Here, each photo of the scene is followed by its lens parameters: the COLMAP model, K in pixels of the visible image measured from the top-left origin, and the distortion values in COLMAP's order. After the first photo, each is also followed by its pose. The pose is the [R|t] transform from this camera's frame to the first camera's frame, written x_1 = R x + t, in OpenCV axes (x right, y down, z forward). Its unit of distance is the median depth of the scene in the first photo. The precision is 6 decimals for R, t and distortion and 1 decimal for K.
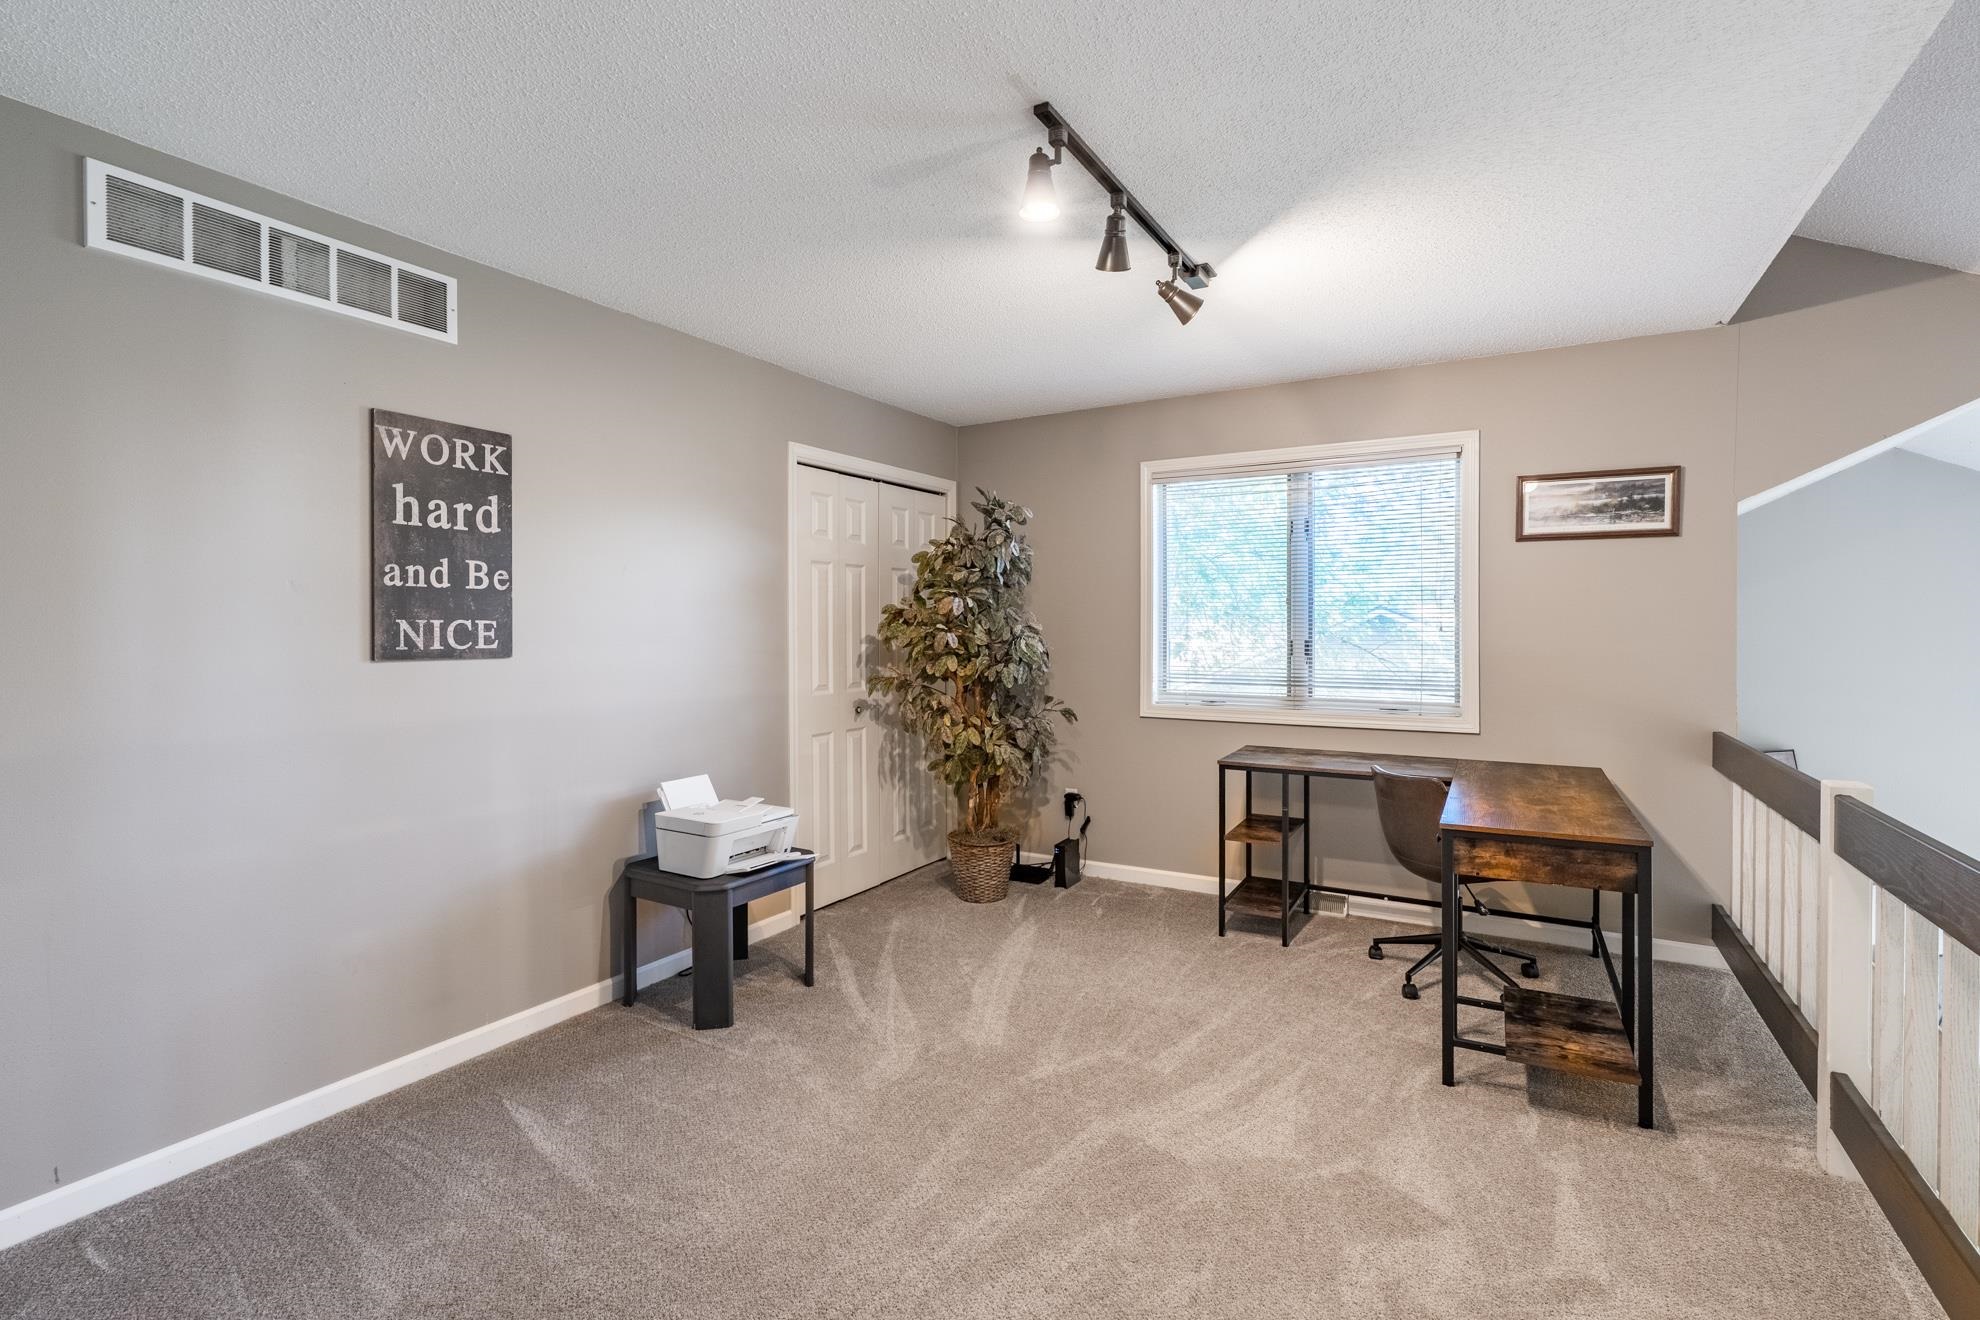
lens RADIAL K [[914.6, 0, 992.2], [0, 914.6, 645.5], [0, 0, 1]] dist [-0.010100, 0.000023]
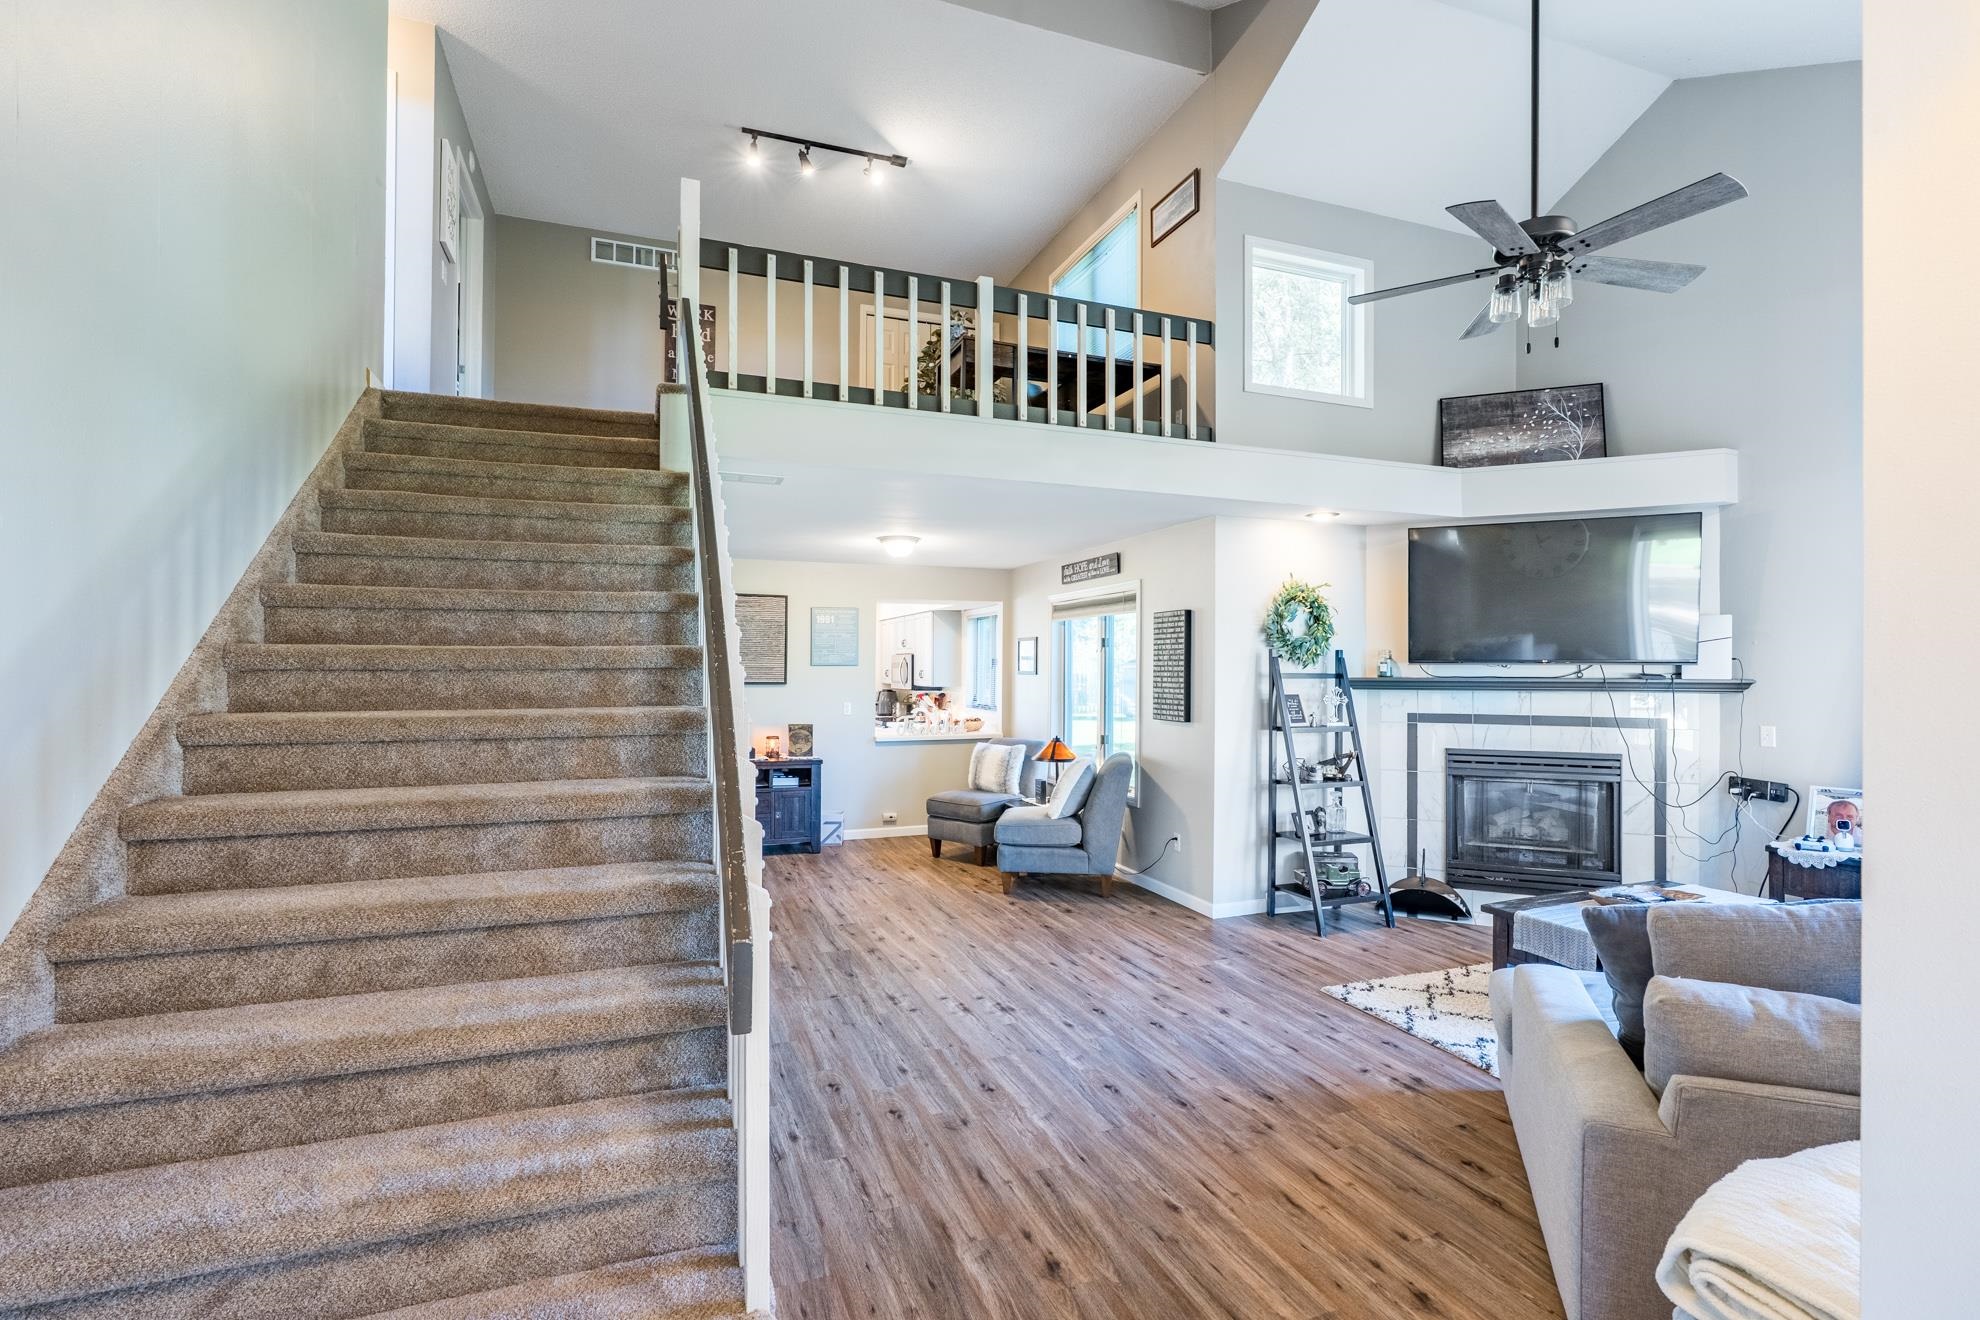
lens RADIAL K [[914.6, 0, 984.4], [0, 914.6, 671.7], [0, 0, 1]] dist [-0.010100, 0.000023]
pose [[0.768817, 0.001154, -0.639468, 2.320236], [-0.015677, 0.999732, -0.017044, 1.131292], [0.639277, 0.023129, 0.768629, -0.714899]]
